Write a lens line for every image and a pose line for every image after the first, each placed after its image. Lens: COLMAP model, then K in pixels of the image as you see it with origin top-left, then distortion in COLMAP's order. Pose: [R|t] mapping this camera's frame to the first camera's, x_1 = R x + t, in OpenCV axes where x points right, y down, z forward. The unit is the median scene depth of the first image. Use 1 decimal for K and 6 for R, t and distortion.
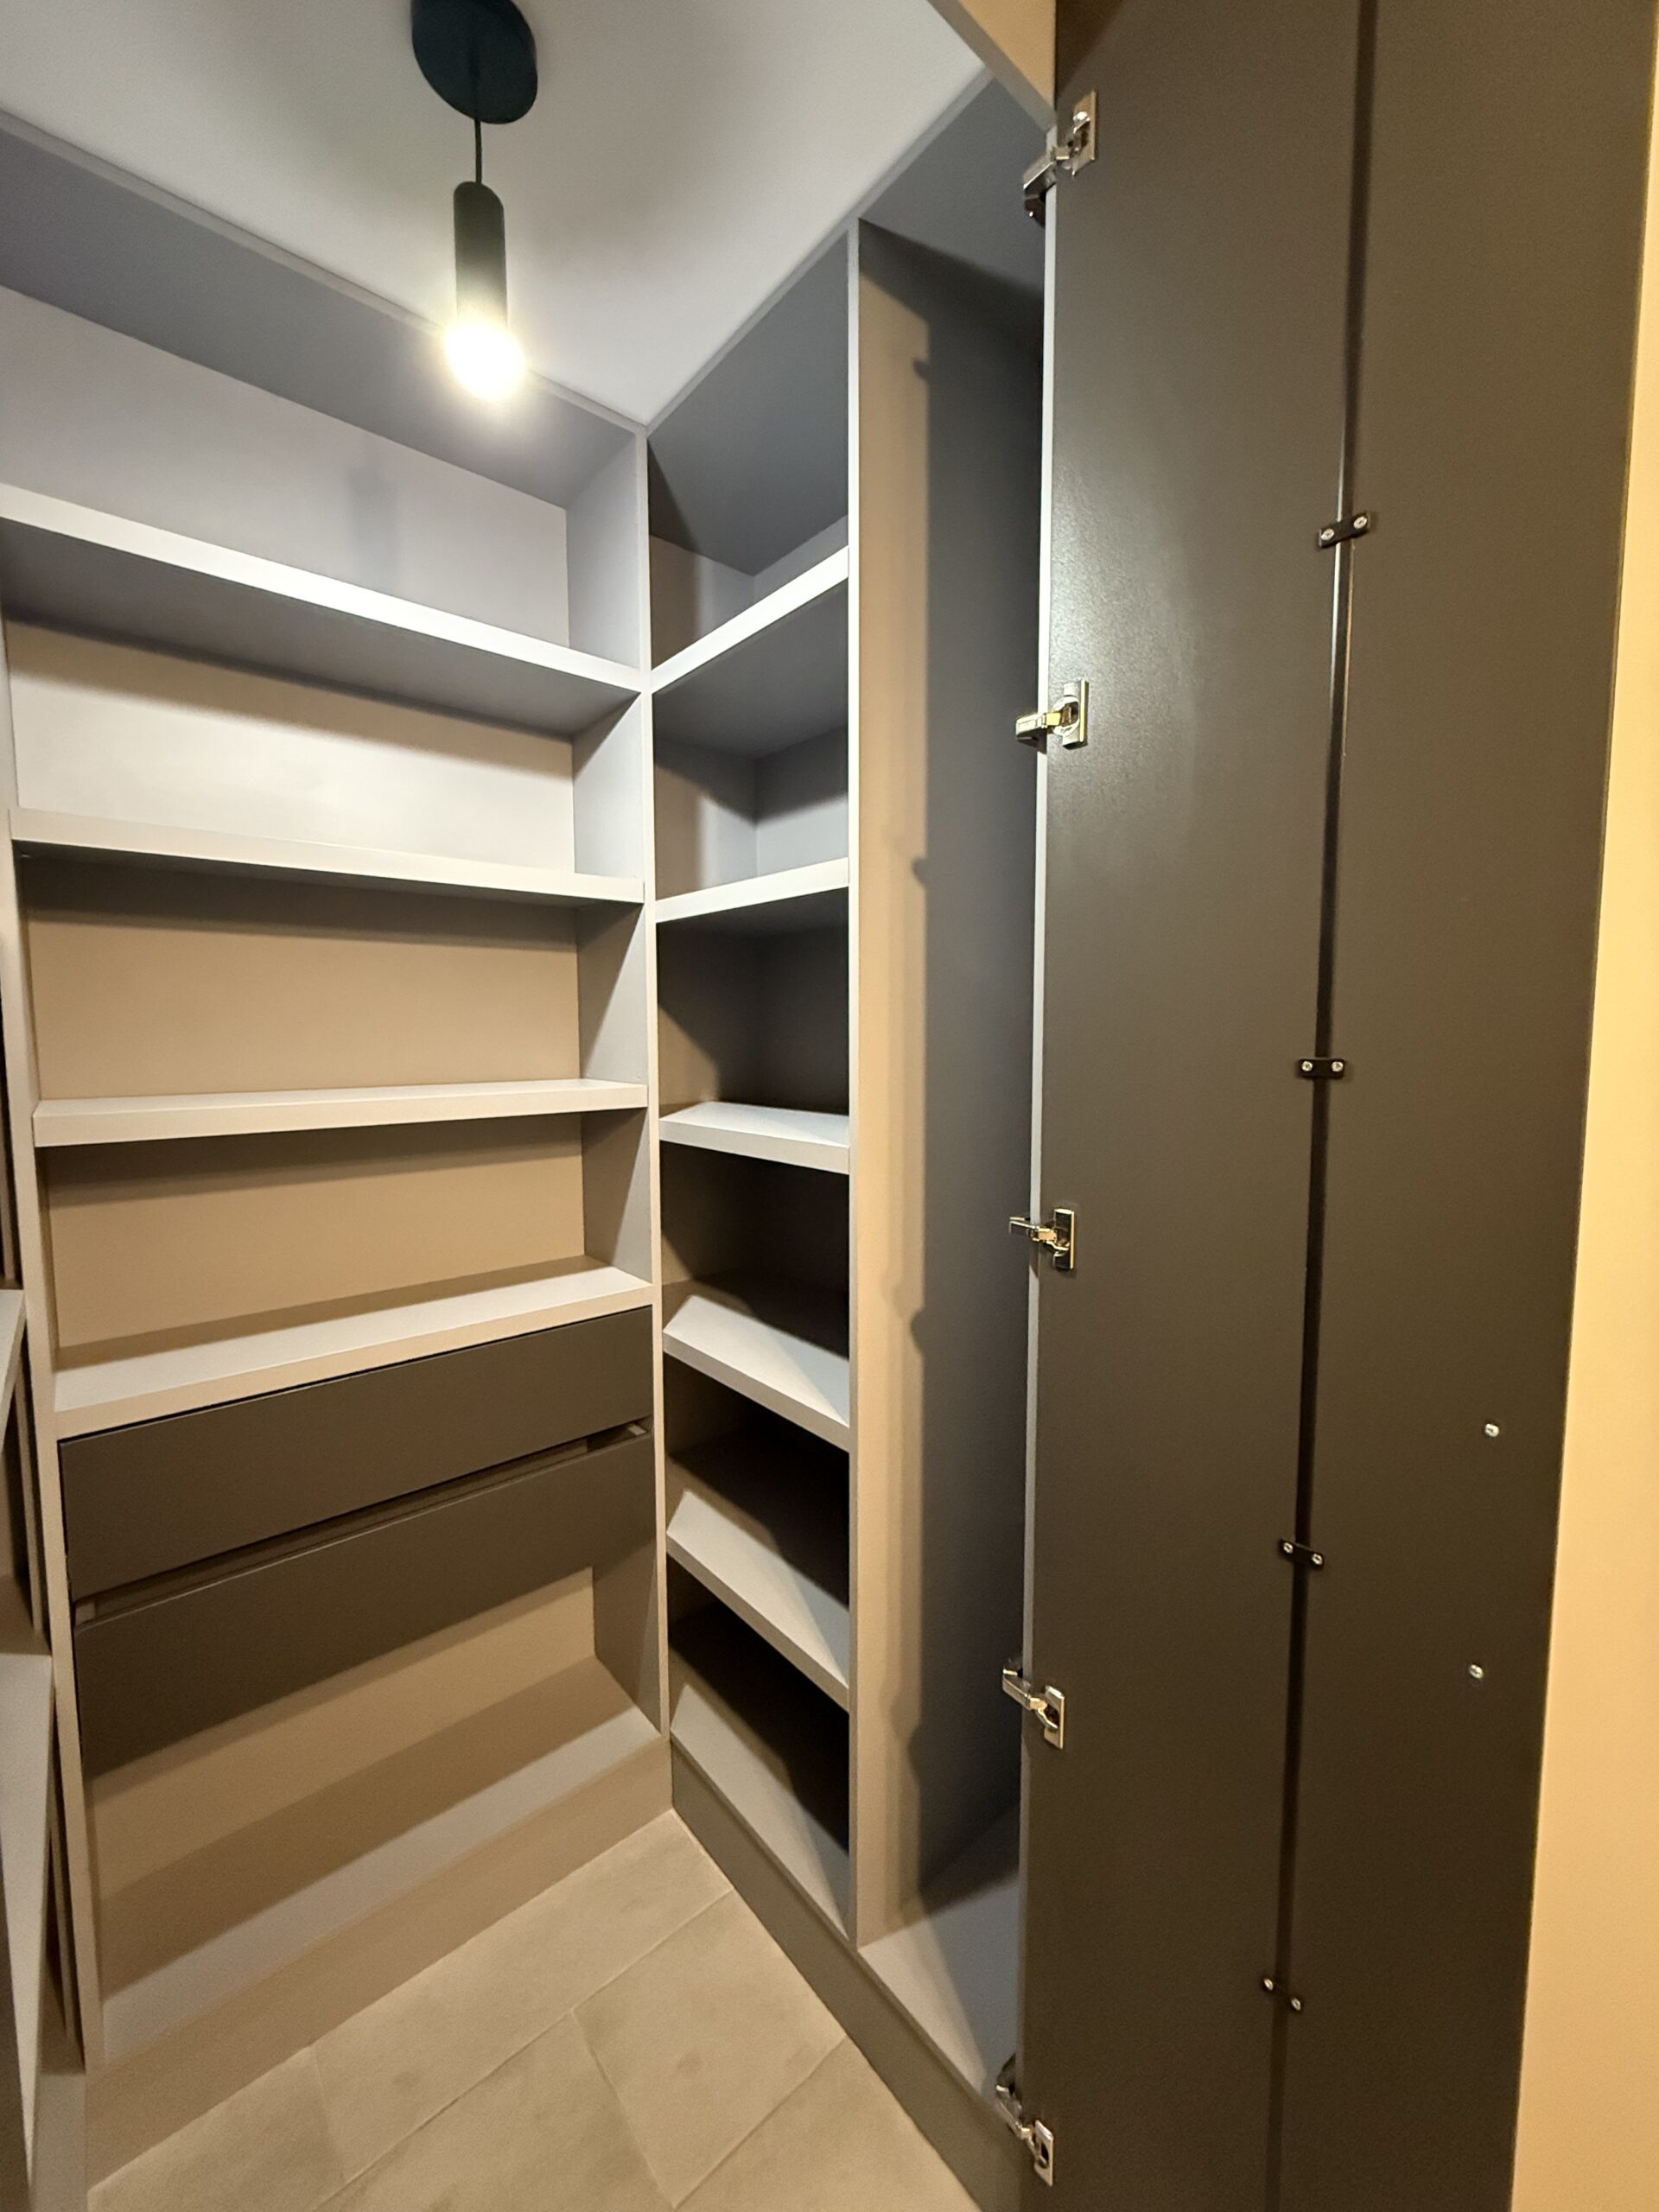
lens RADIAL K [[883.7, 0, 829.5], [0, 883.7, 1106.0], [0, 0, 1]] dist [0.002318, 0.000023]
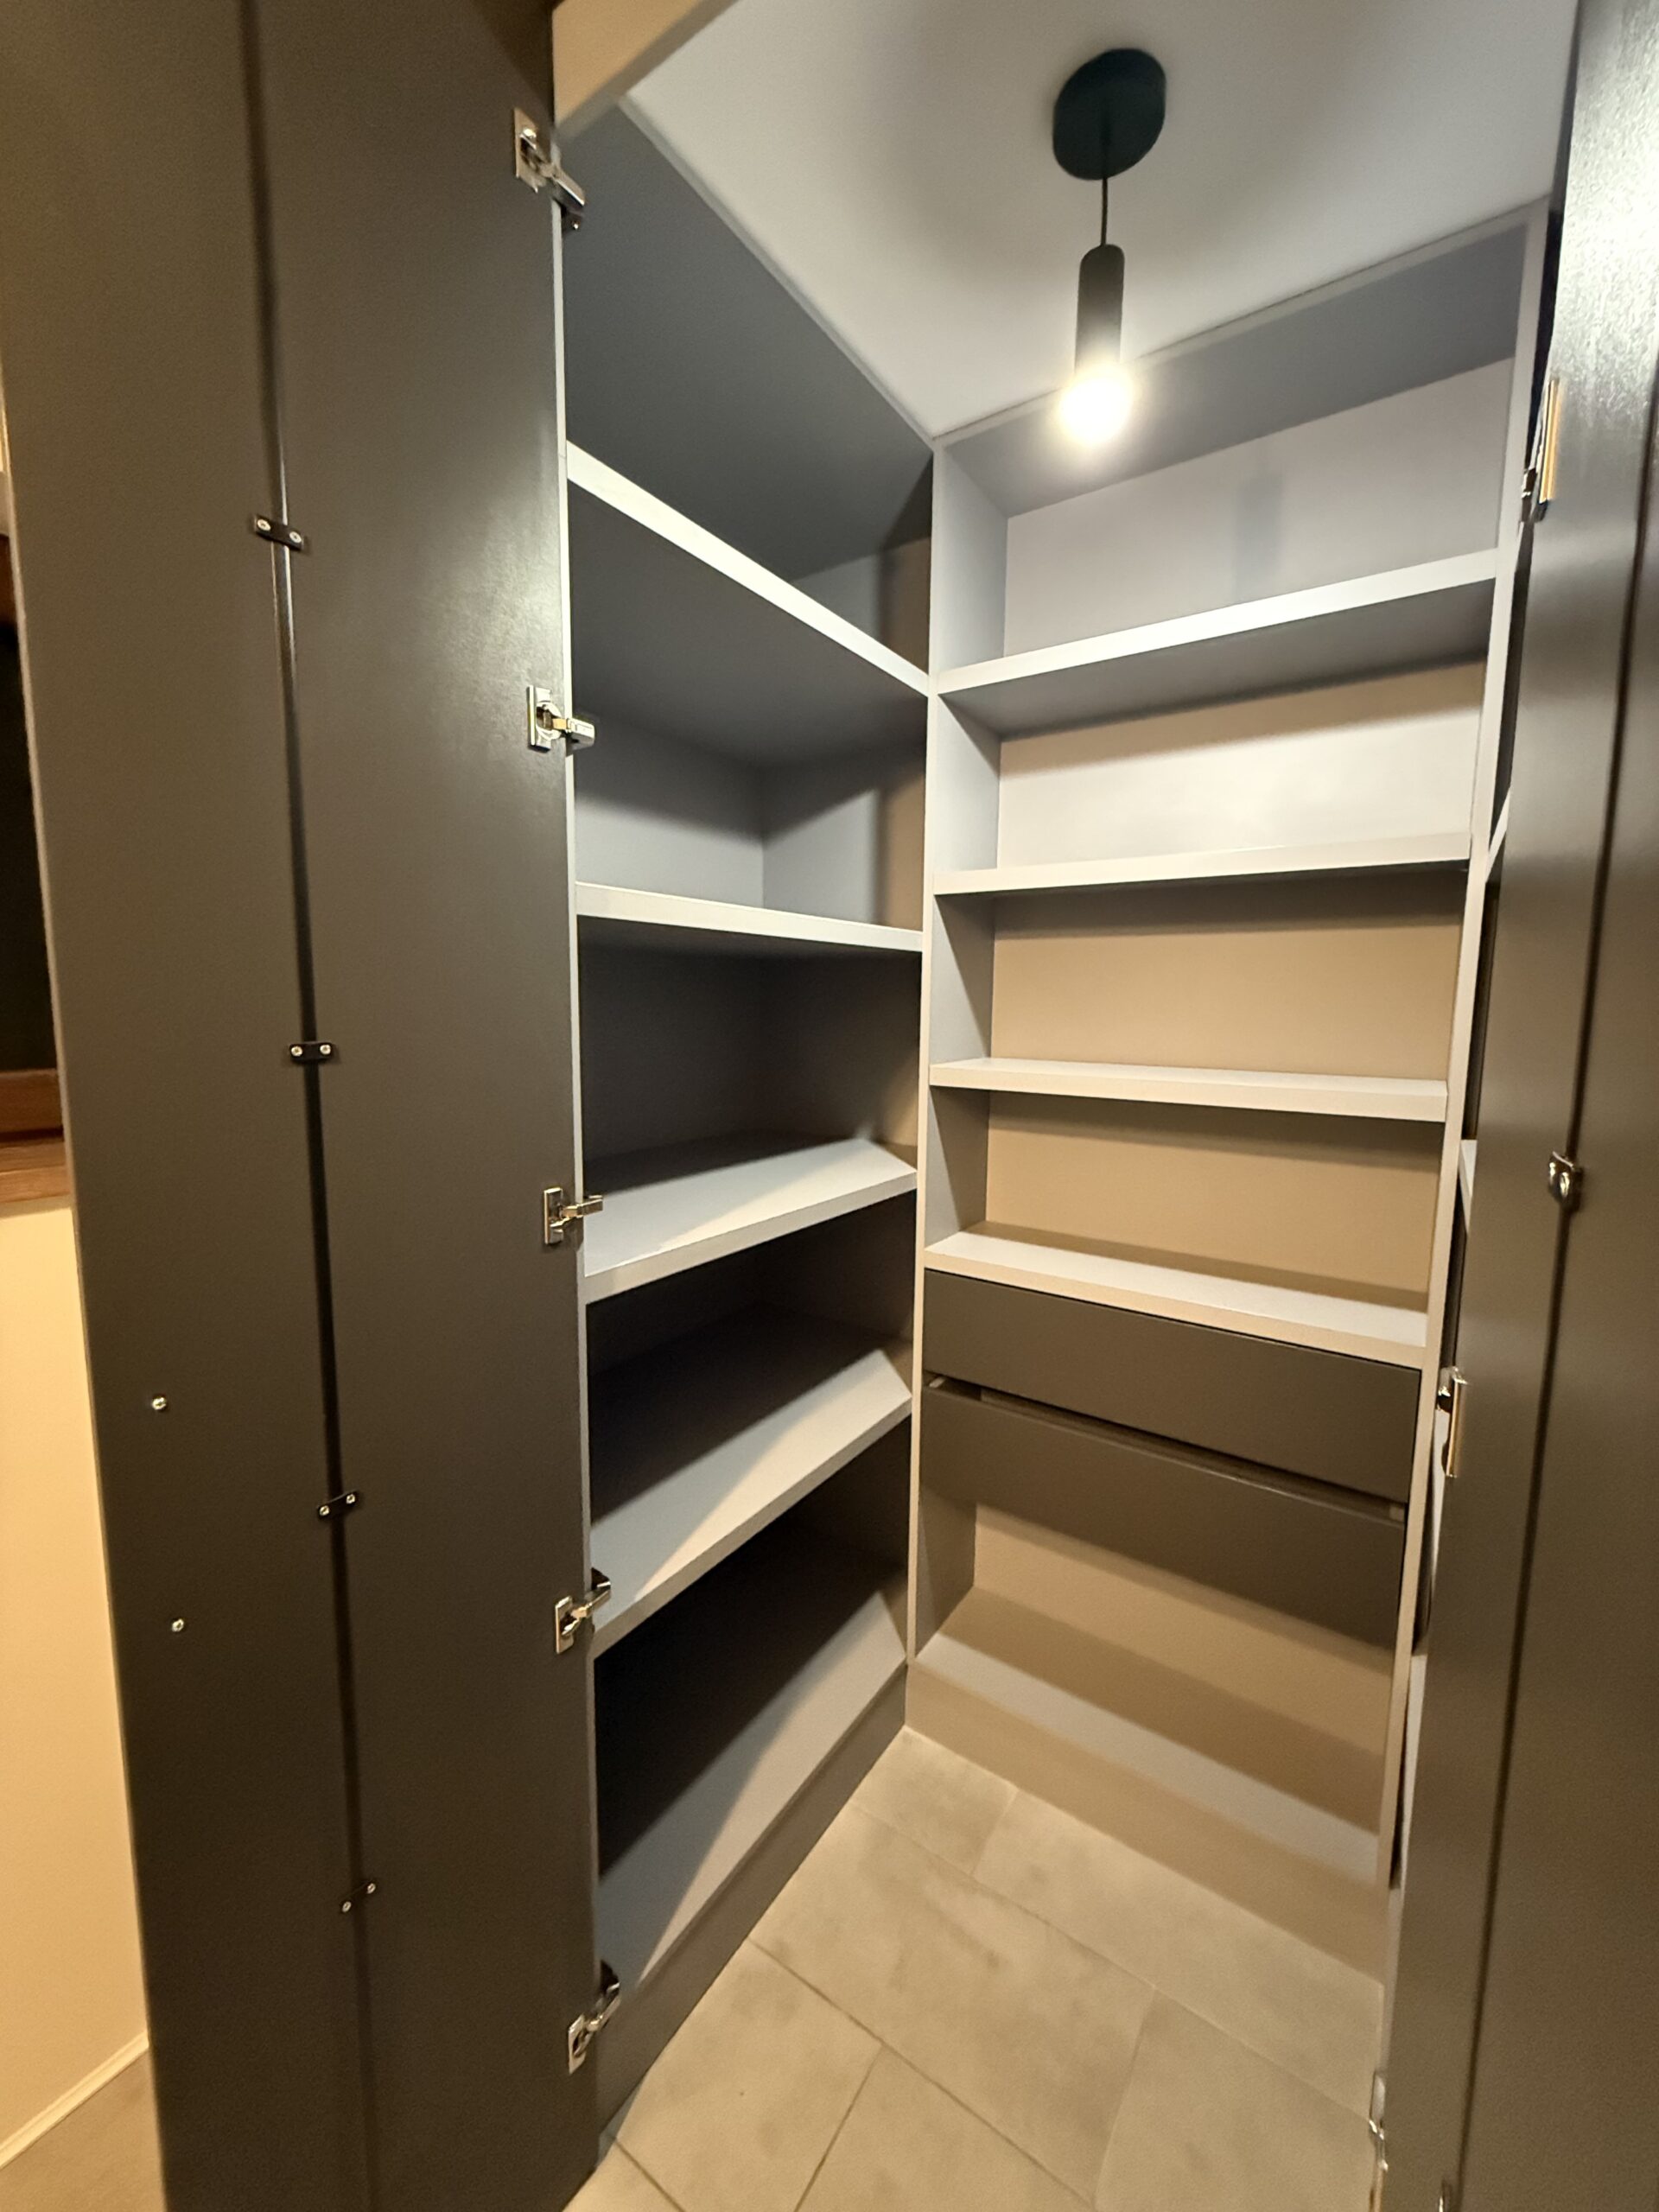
lens RADIAL K [[883.7, 0, 829.5], [0, 883.7, 1106.0], [0, 0, 1]] dist [0.002318, 0.000023]
pose [[0.257531, 0.121587, -0.958590, 0.462804], [-0.094779, 0.990446, 0.100164, -0.045499], [0.961610, 0.065059, 0.266595, 0.307646]]
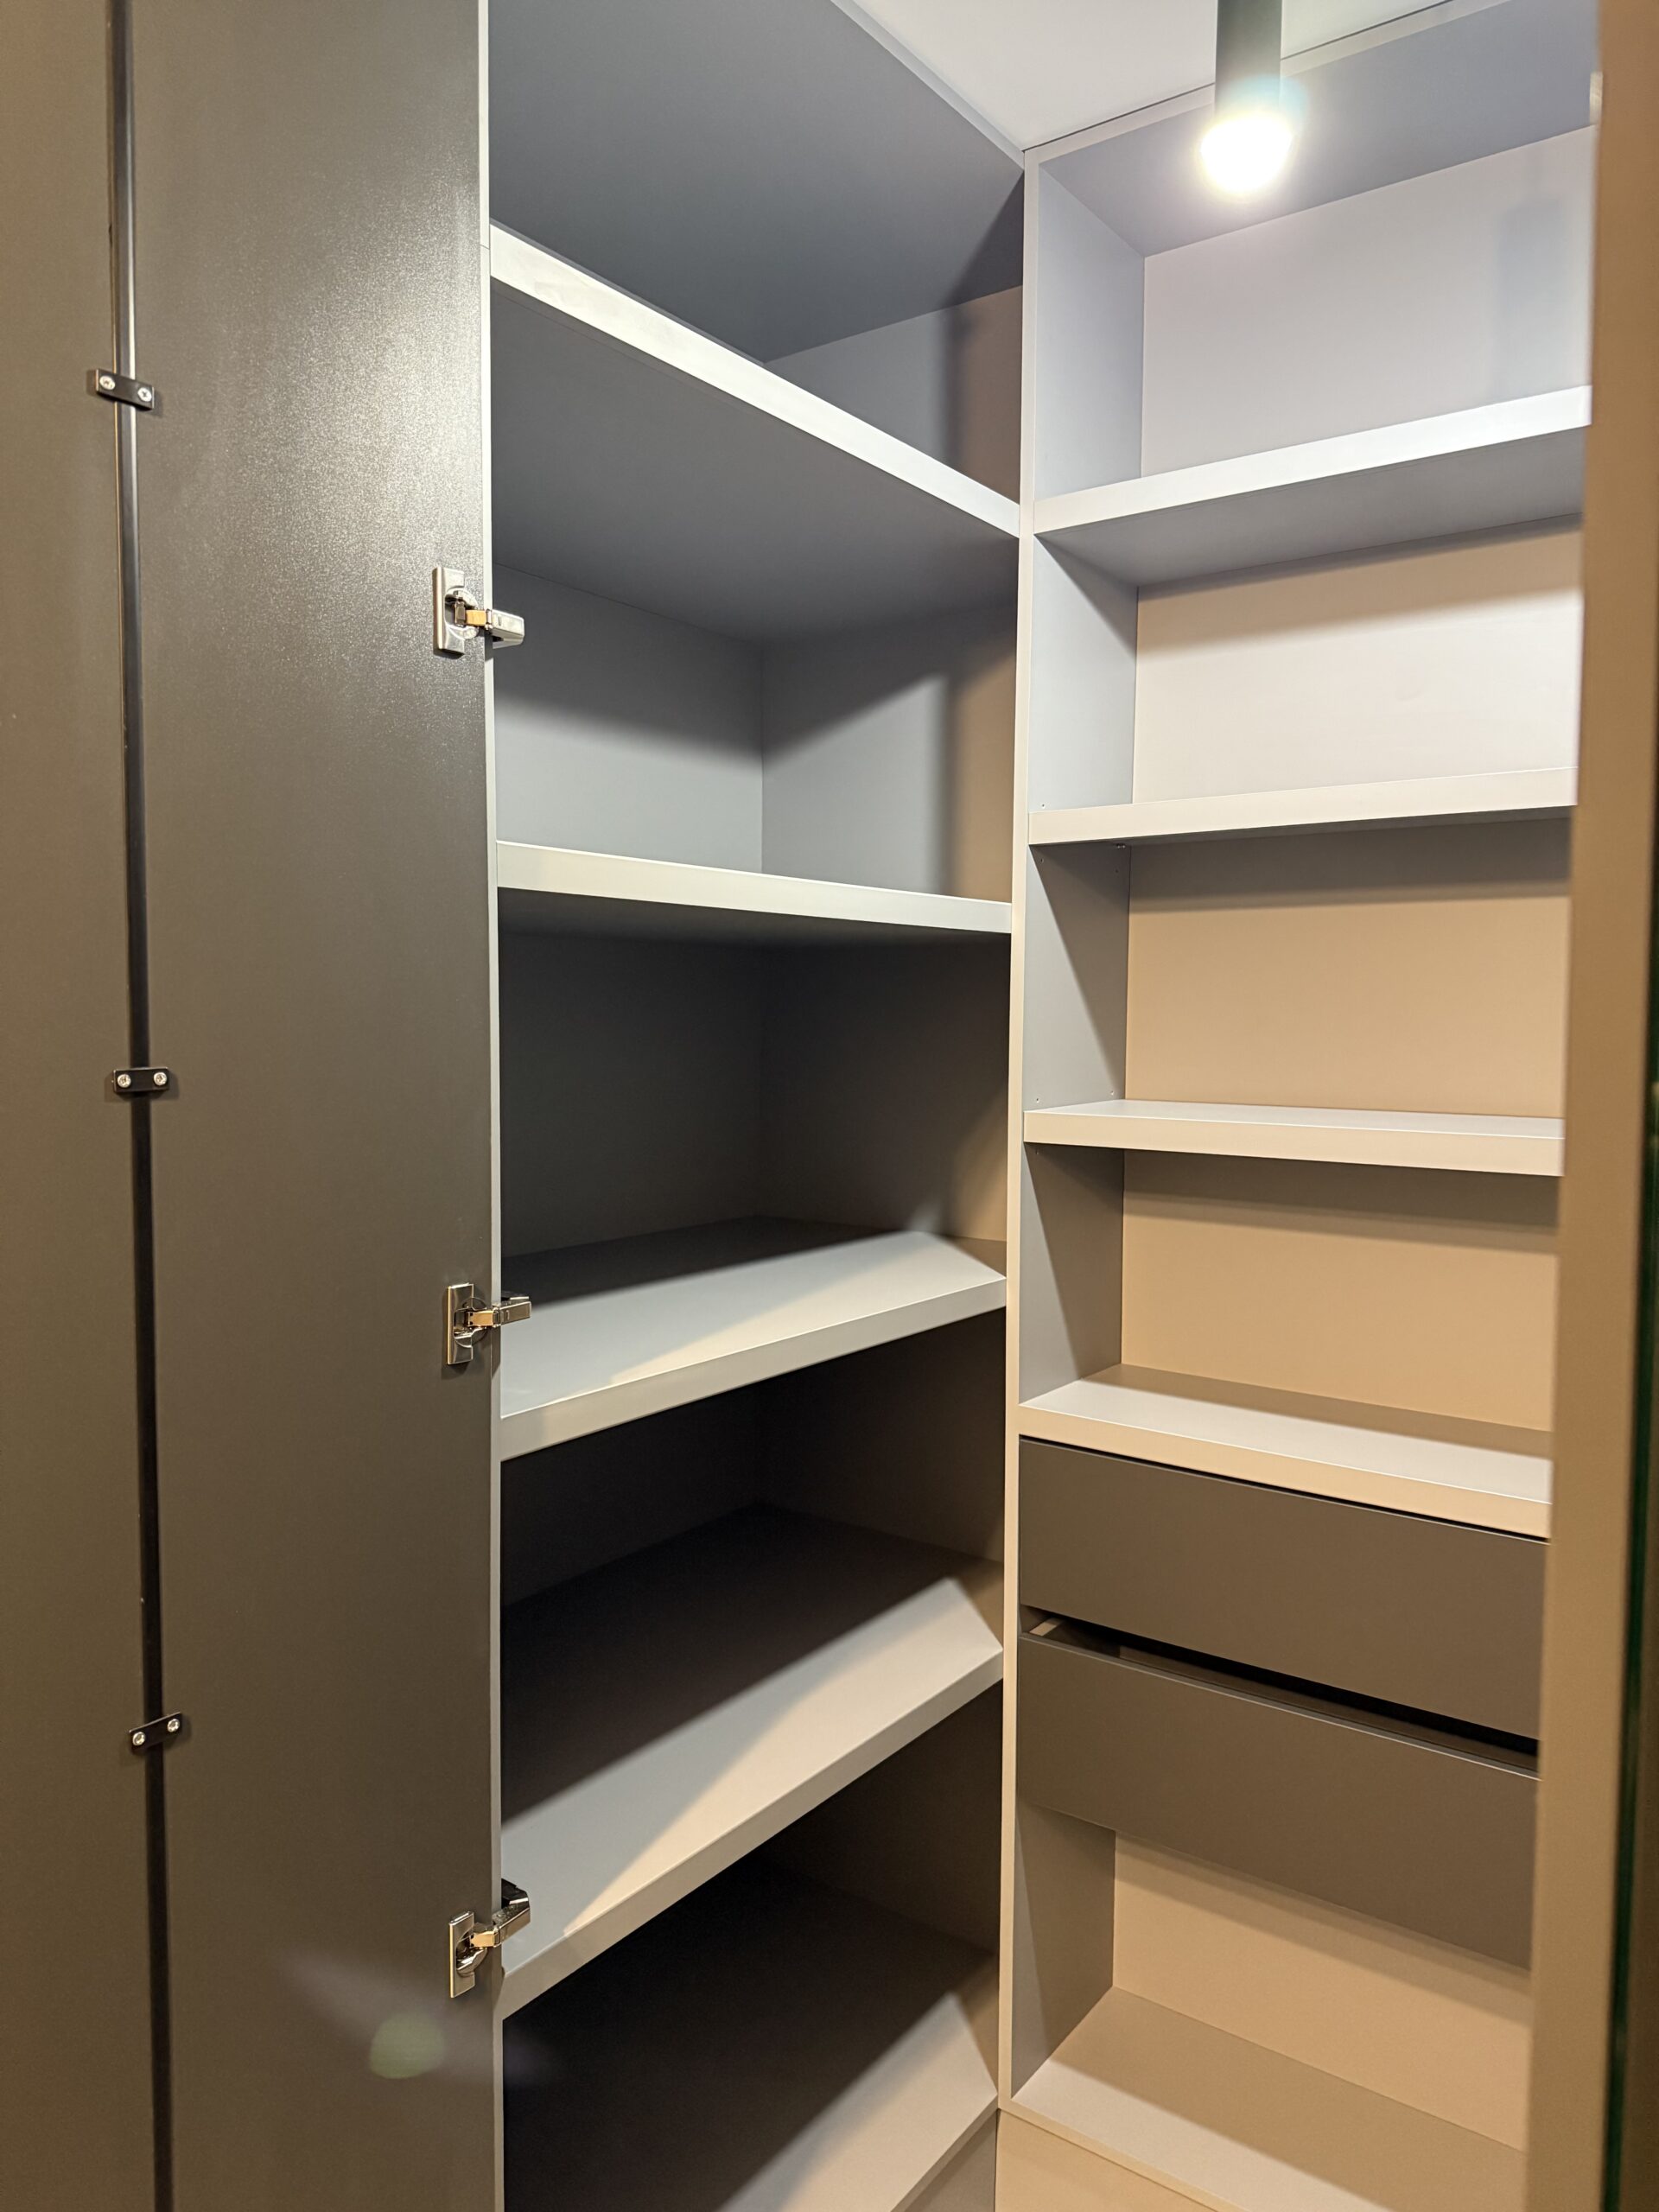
lens RADIAL K [[1558.9, 0, 828.0], [0, 1558.9, 1118.1], [0, 0, 1]] dist [0.083450, -0.108249]
pose [[0.229483, 0.072455, -0.970612, 0.611396], [-0.090999, 0.994455, 0.052719, -0.042174], [0.969049, 0.076227, 0.234804, 0.274510]]
